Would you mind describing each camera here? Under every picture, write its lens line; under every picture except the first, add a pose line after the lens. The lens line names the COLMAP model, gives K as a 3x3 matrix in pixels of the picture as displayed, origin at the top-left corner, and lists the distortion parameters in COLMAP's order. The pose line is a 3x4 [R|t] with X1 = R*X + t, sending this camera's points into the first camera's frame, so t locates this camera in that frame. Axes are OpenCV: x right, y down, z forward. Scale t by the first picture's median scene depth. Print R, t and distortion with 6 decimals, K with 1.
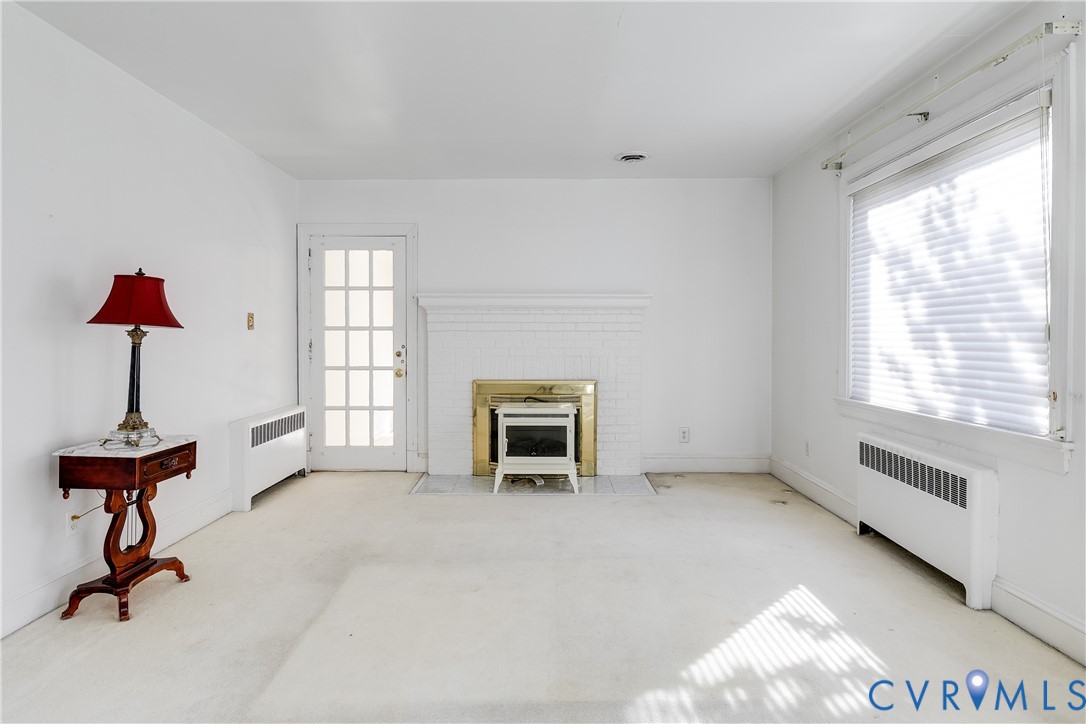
lens RADIAL K [[618.5, 0, 540.9], [0, 618.5, 342.4], [0, 0, 1]] dist [0.000968, 0.000845]
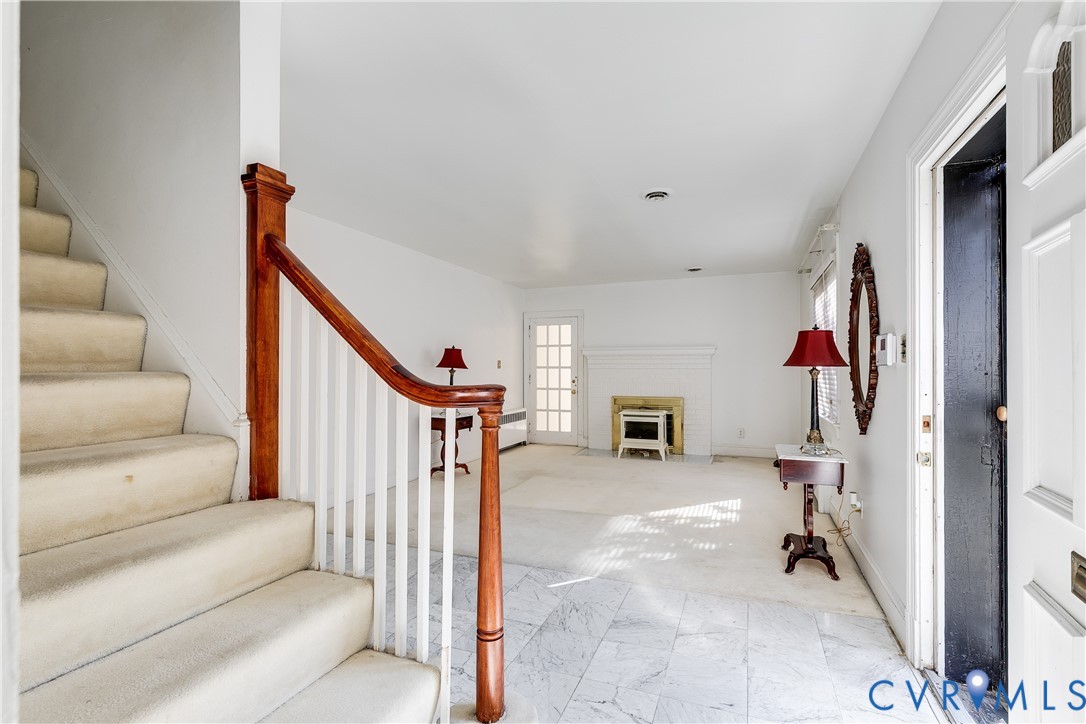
lens RADIAL K [[480.3, 0, 543.0], [0, 480.3, 362.0], [0, 0, 1]] dist [-0.000506, 0.000018]
pose [[0.926315, -0.006844, -0.376689, 0.230902], [-0.003233, 0.999654, -0.026113, -0.001013], [0.376737, 0.025407, 0.925972, -0.363930]]
